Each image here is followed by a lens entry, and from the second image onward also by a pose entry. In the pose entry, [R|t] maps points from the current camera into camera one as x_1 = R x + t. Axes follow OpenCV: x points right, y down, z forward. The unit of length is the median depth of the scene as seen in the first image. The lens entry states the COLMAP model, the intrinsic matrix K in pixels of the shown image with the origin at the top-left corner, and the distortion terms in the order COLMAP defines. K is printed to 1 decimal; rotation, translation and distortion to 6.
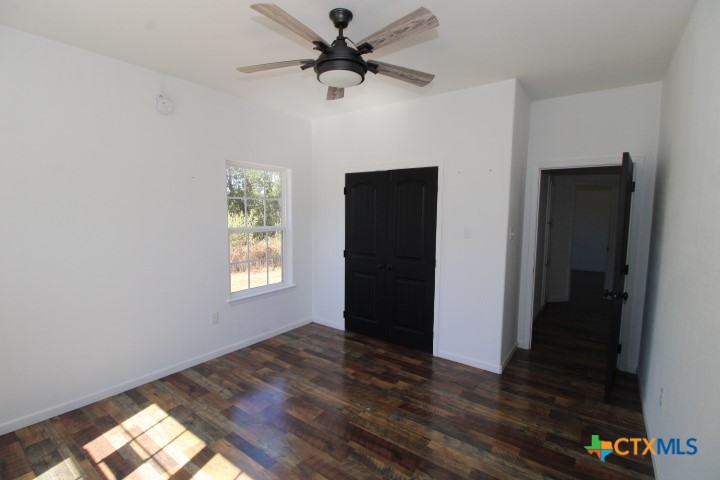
lens RADIAL K [[329.2, 0, 361.3], [0, 329.2, 241.7], [0, 0, 1]] dist [-0.013113, -0.005521]
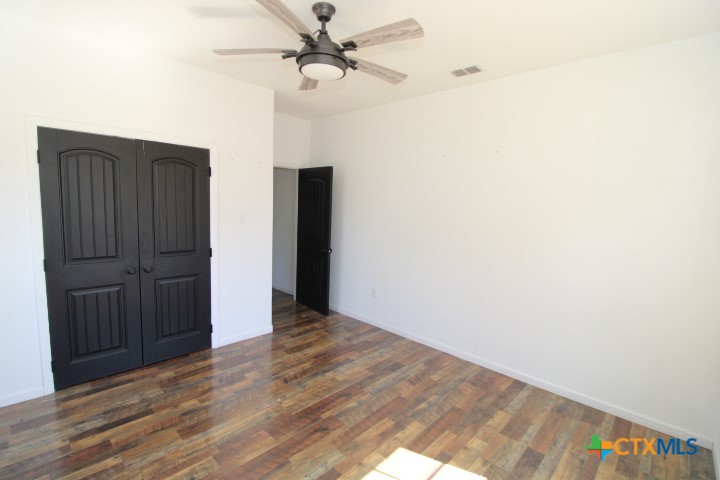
lens RADIAL K [[329.2, 0, 359.7], [0, 329.2, 236.9], [0, 0, 1]] dist [-0.013113, -0.005521]
pose [[0.148290, -0.103686, 0.983493, -0.622807], [0.056863, 0.993737, 0.096192, -0.043299], [-0.987308, 0.041660, 0.153257, 0.422750]]
